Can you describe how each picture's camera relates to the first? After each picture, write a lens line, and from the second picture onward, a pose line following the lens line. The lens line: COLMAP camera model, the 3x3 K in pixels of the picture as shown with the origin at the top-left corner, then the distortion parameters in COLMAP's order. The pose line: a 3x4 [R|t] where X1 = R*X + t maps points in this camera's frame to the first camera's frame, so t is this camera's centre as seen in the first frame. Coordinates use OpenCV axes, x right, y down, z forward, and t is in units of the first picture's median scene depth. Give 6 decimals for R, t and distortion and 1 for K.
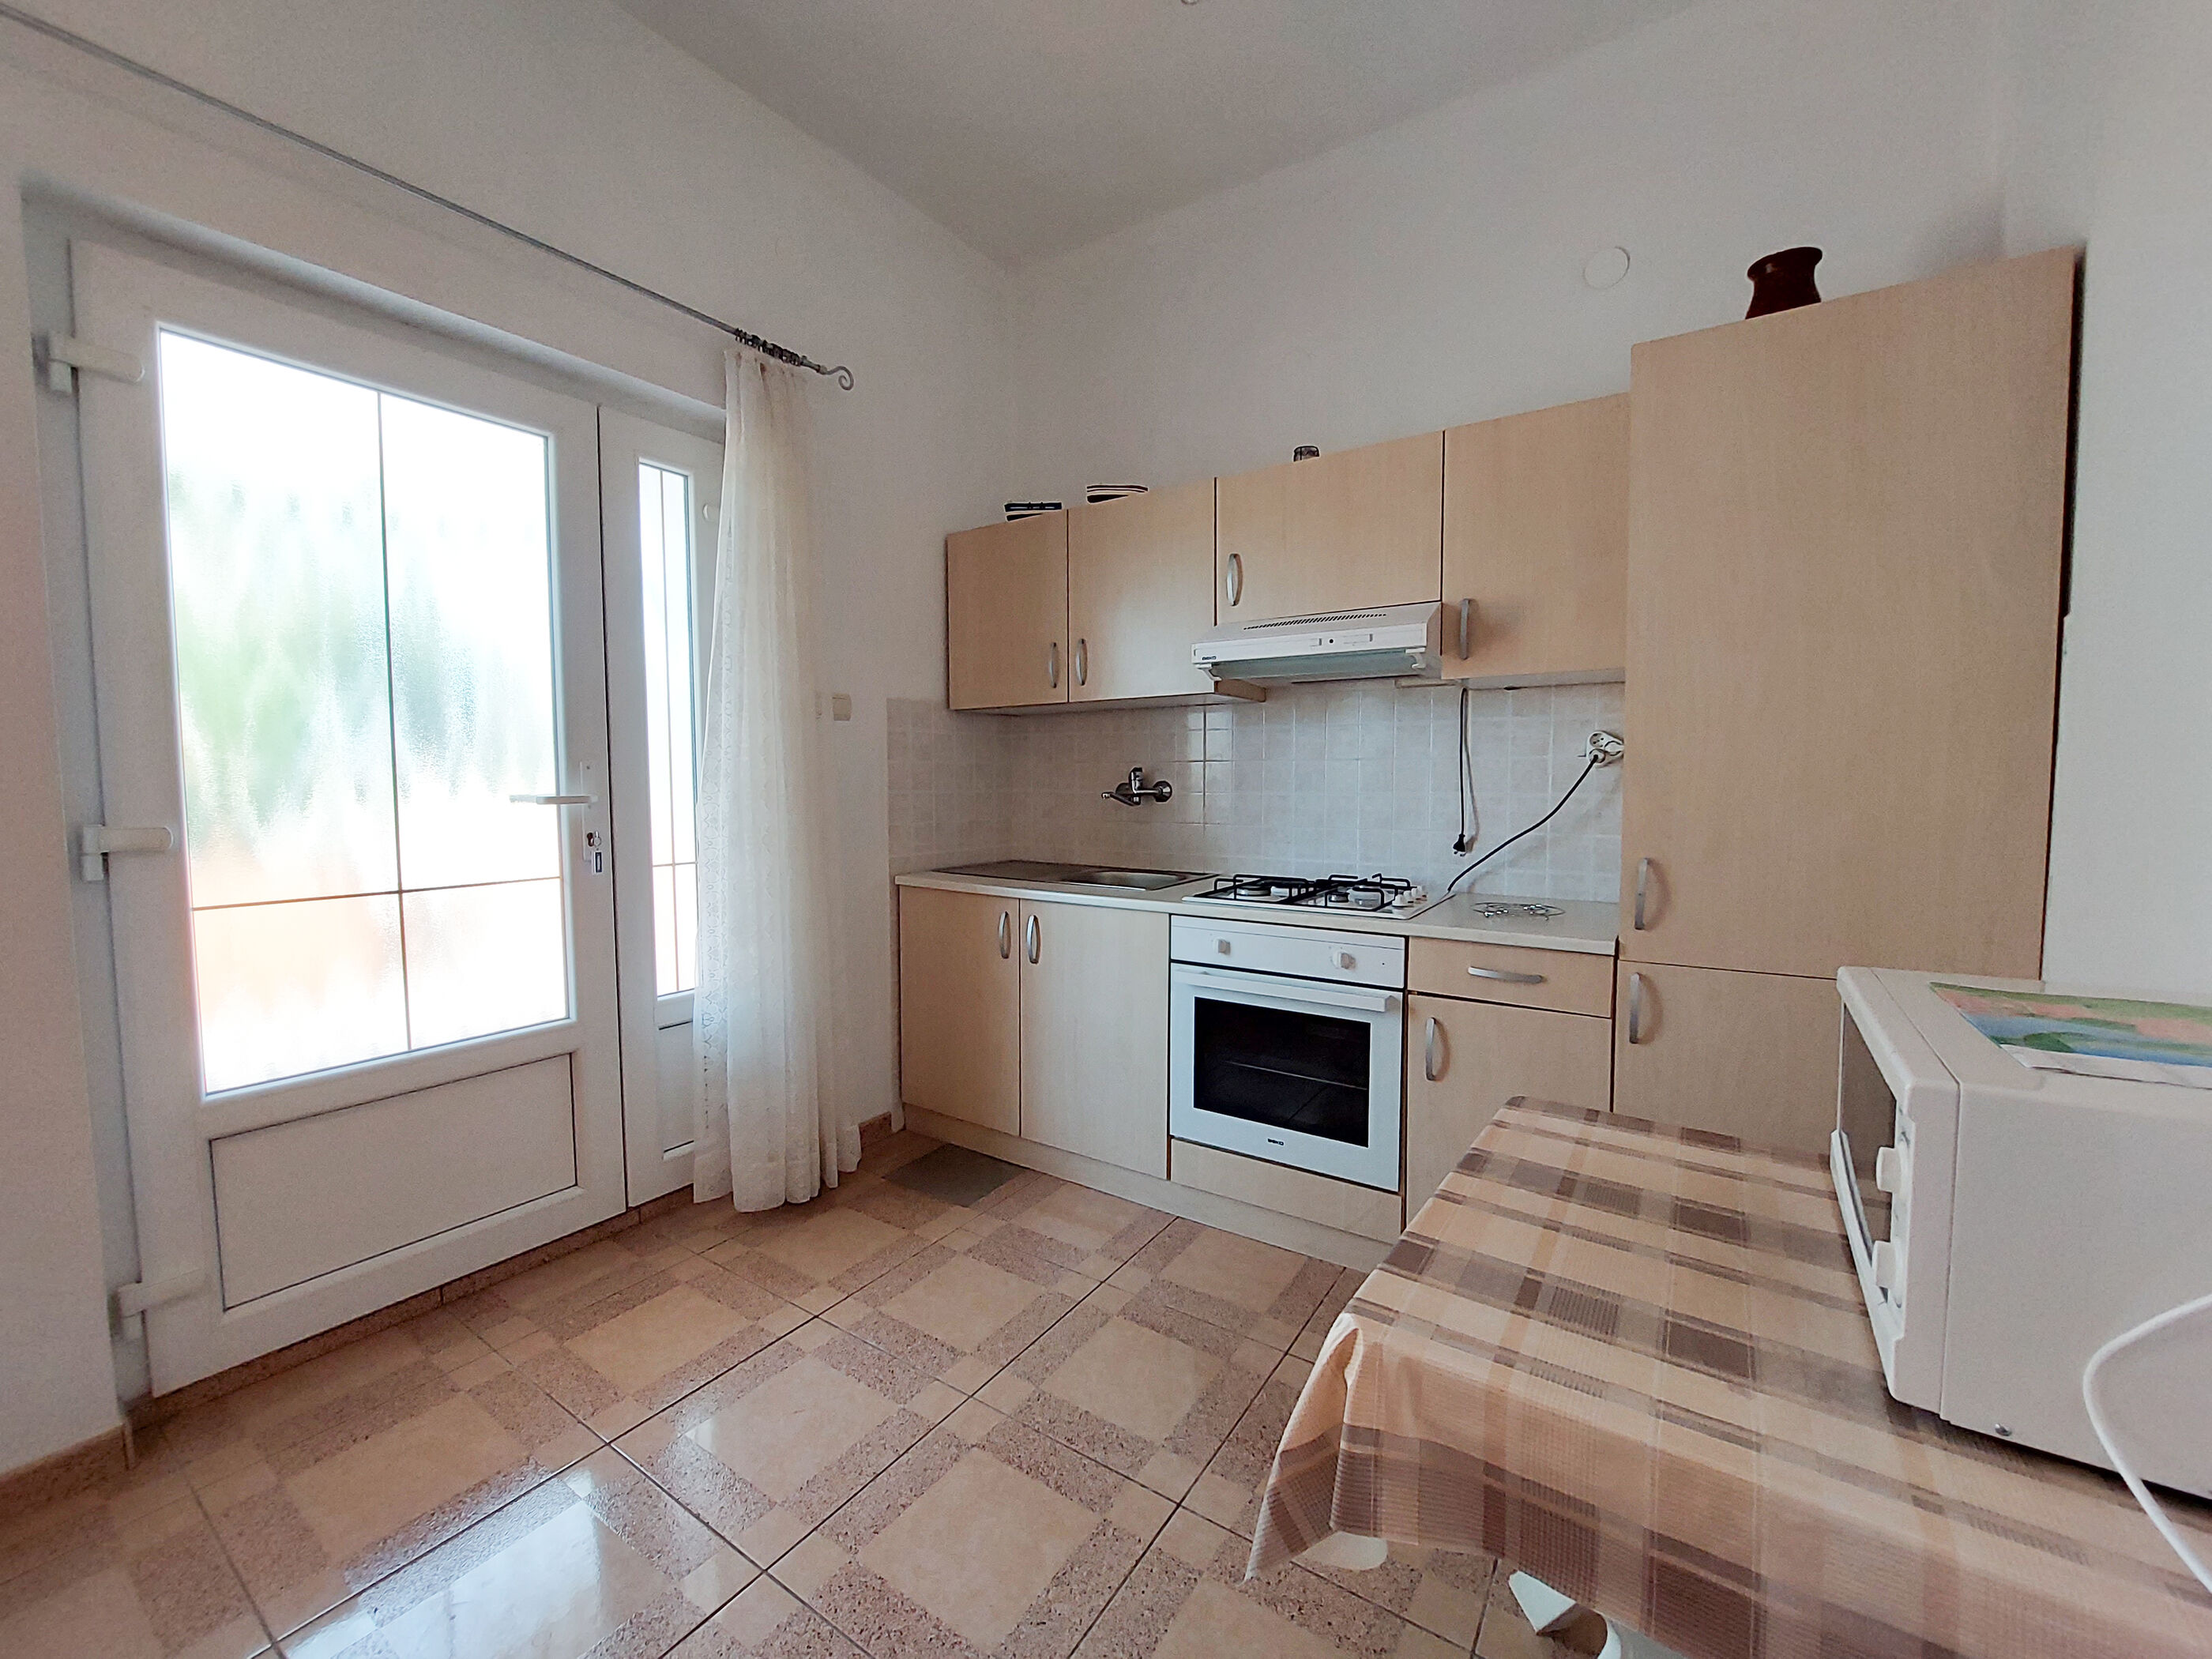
lens RADIAL K [[880.2, 0, 1106.9], [0, 880.2, 835.2], [0, 0, 1]] dist [-0.005499, -0.005859]
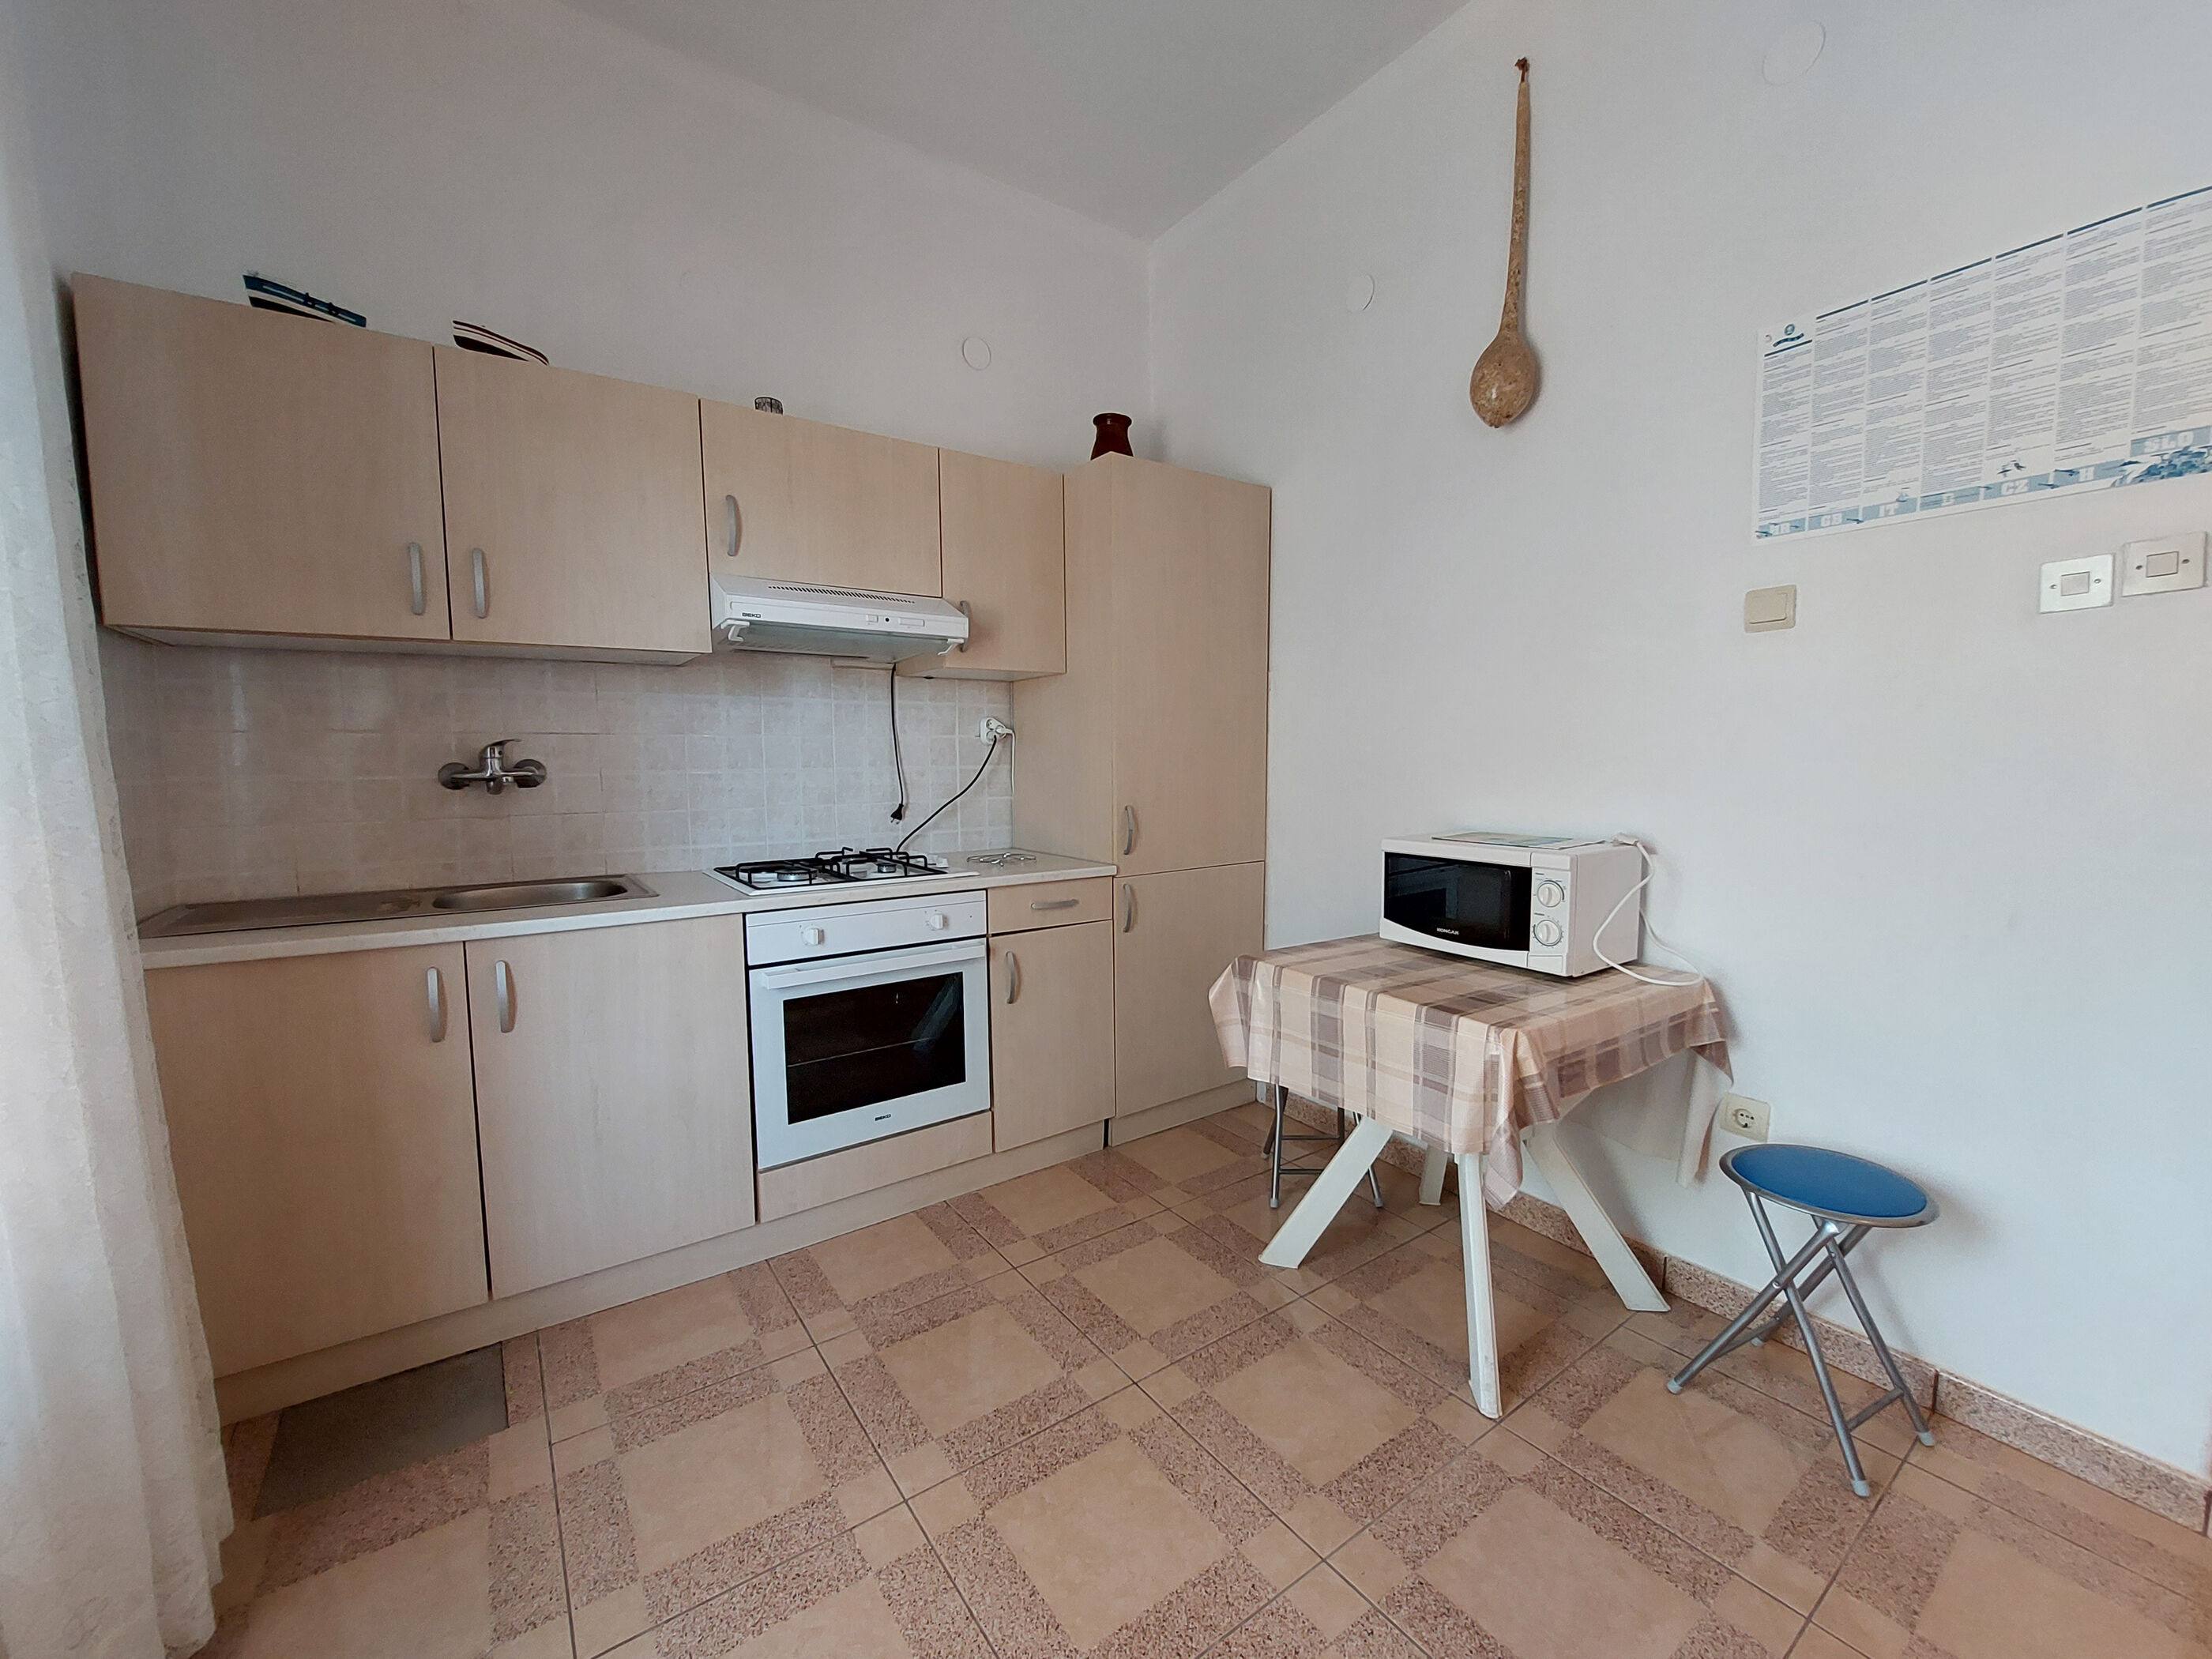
lens RADIAL K [[880.2, 0, 1106.9], [0, 880.2, 835.2], [0, 0, 1]] dist [-0.005499, -0.005859]
pose [[0.358162, -0.082113, 0.930042, -0.587778], [0.067662, 0.995789, 0.061861, -0.014426], [-0.931204, 0.040773, 0.362210, 0.368771]]
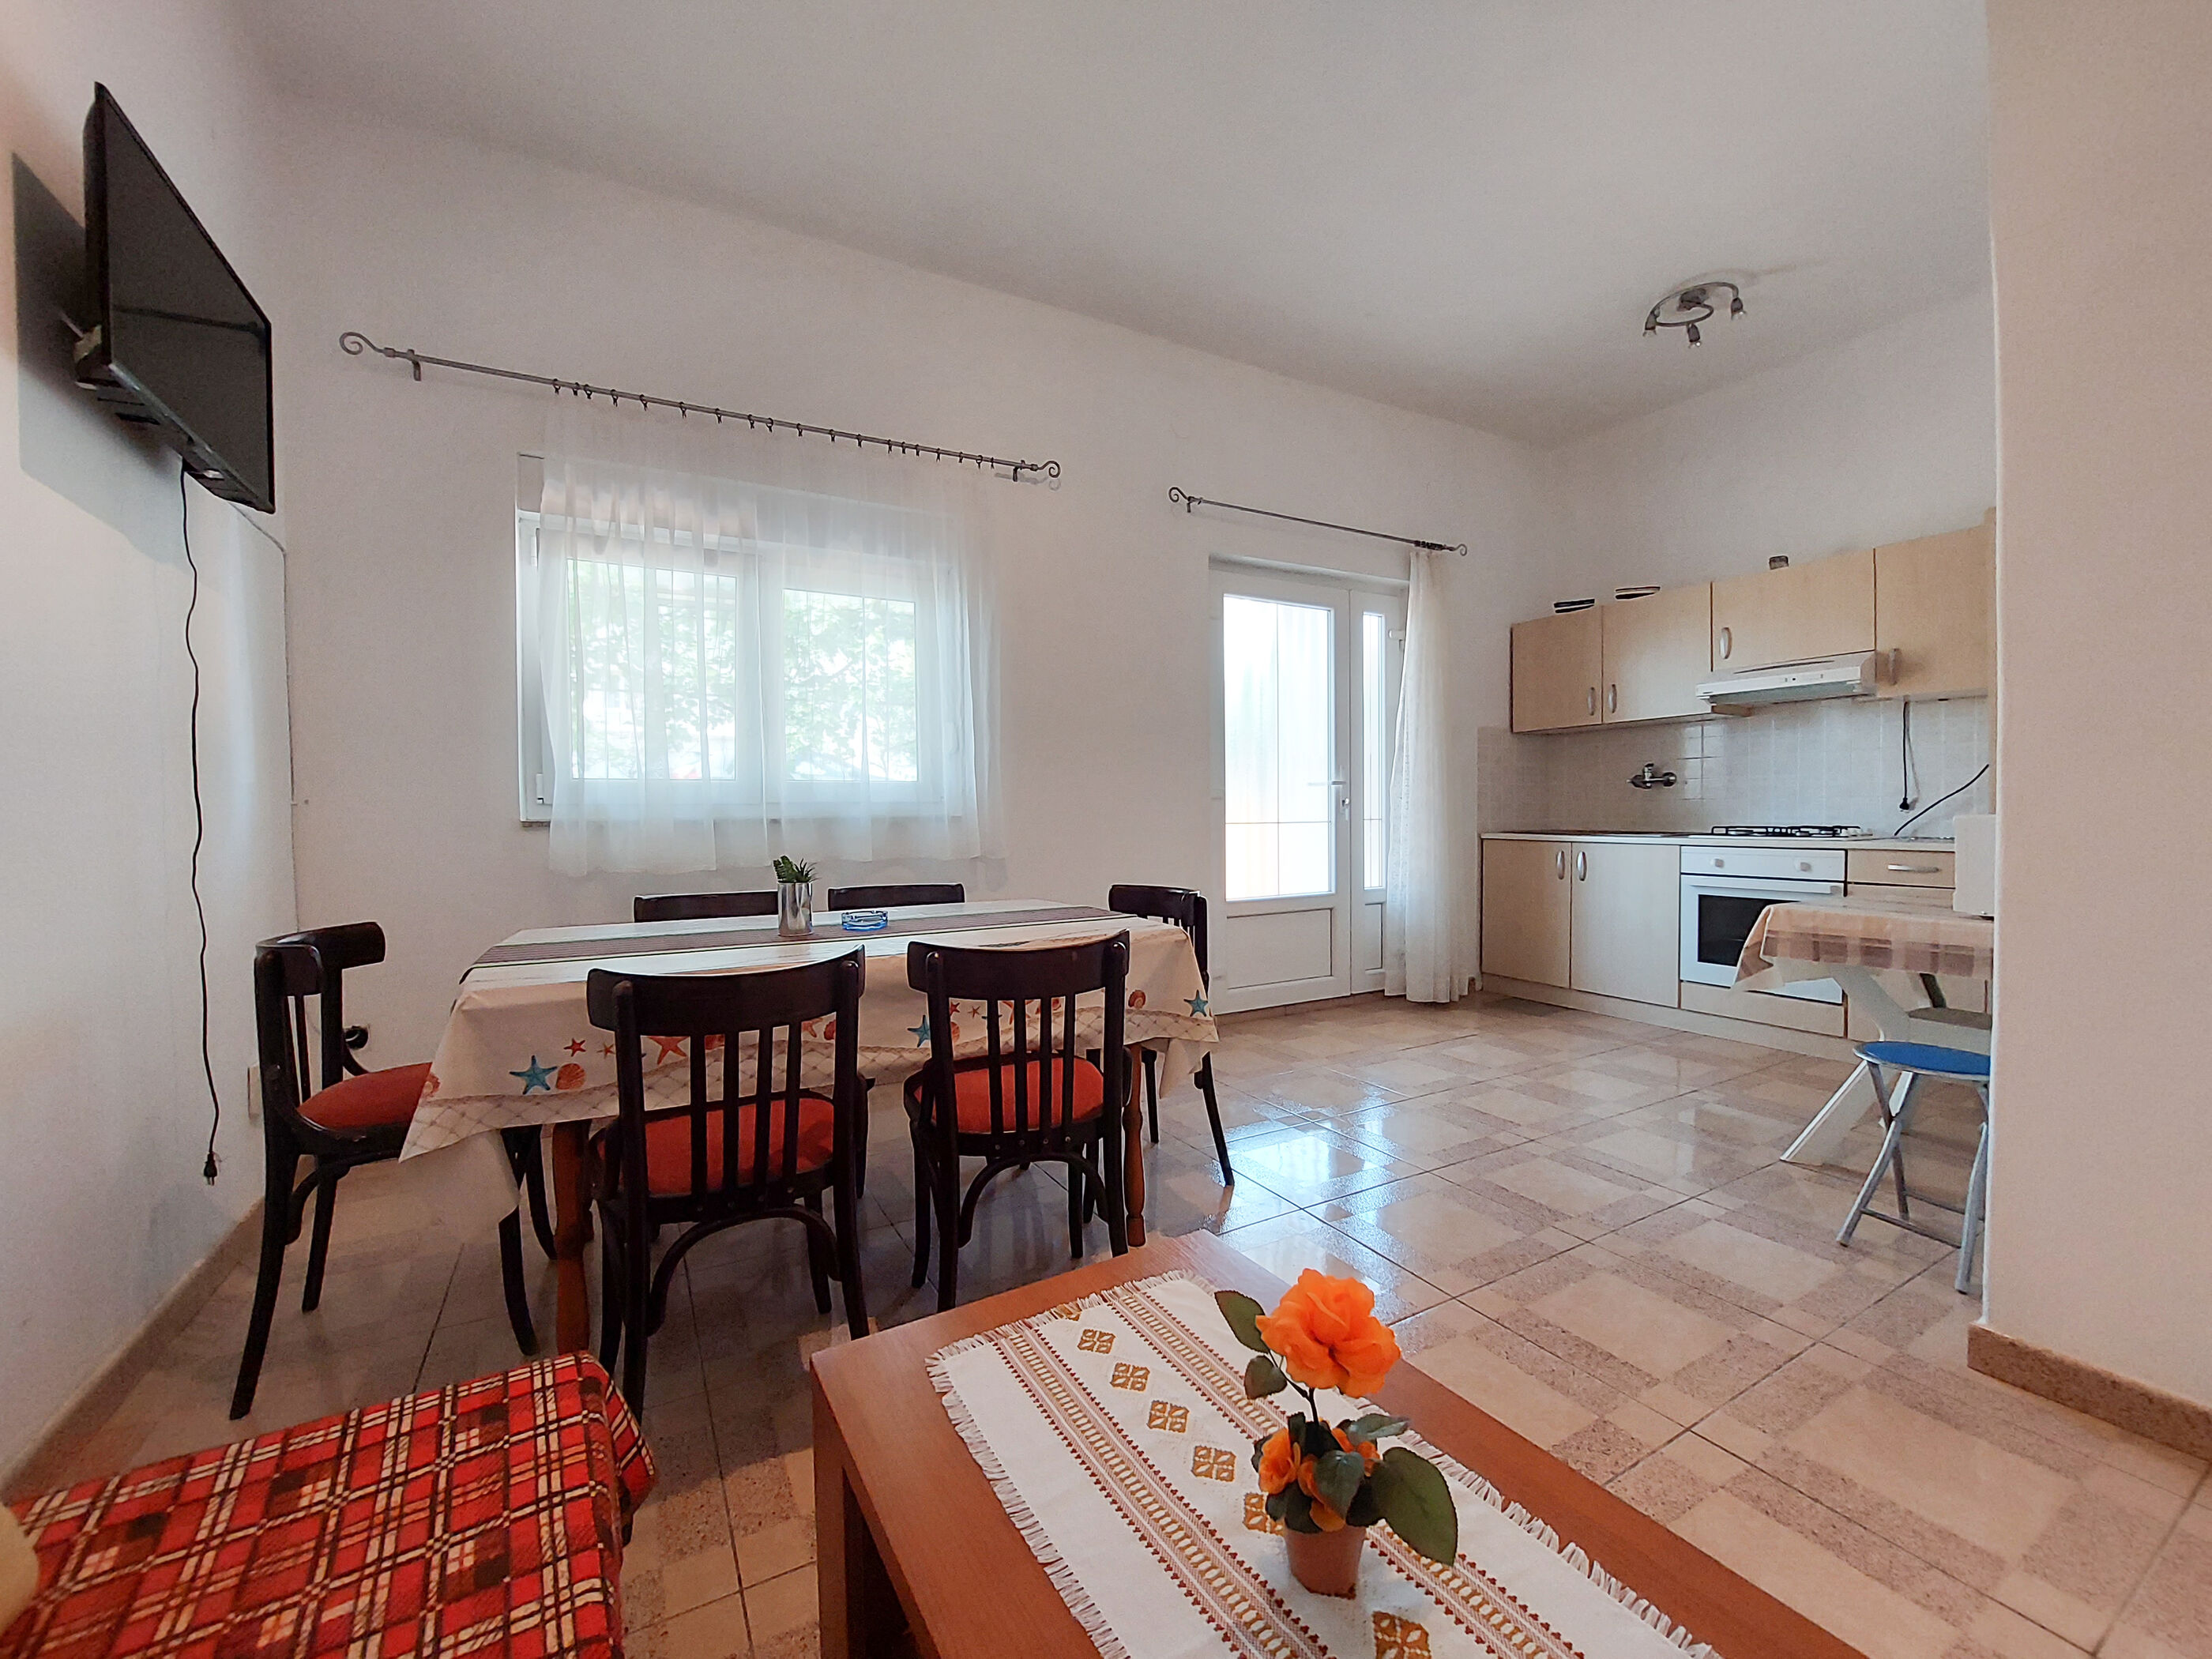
lens RADIAL K [[884.6, 0, 1106.0], [0, 884.6, 829.5], [0, 0, 1]] dist [0.000956, -0.013011]
pose [[0.891727, 0.003096, -0.452563, -0.144835], [-0.022706, 0.999023, -0.037907, 0.149271], [0.452004, 0.044078, 0.890926, -1.008701]]
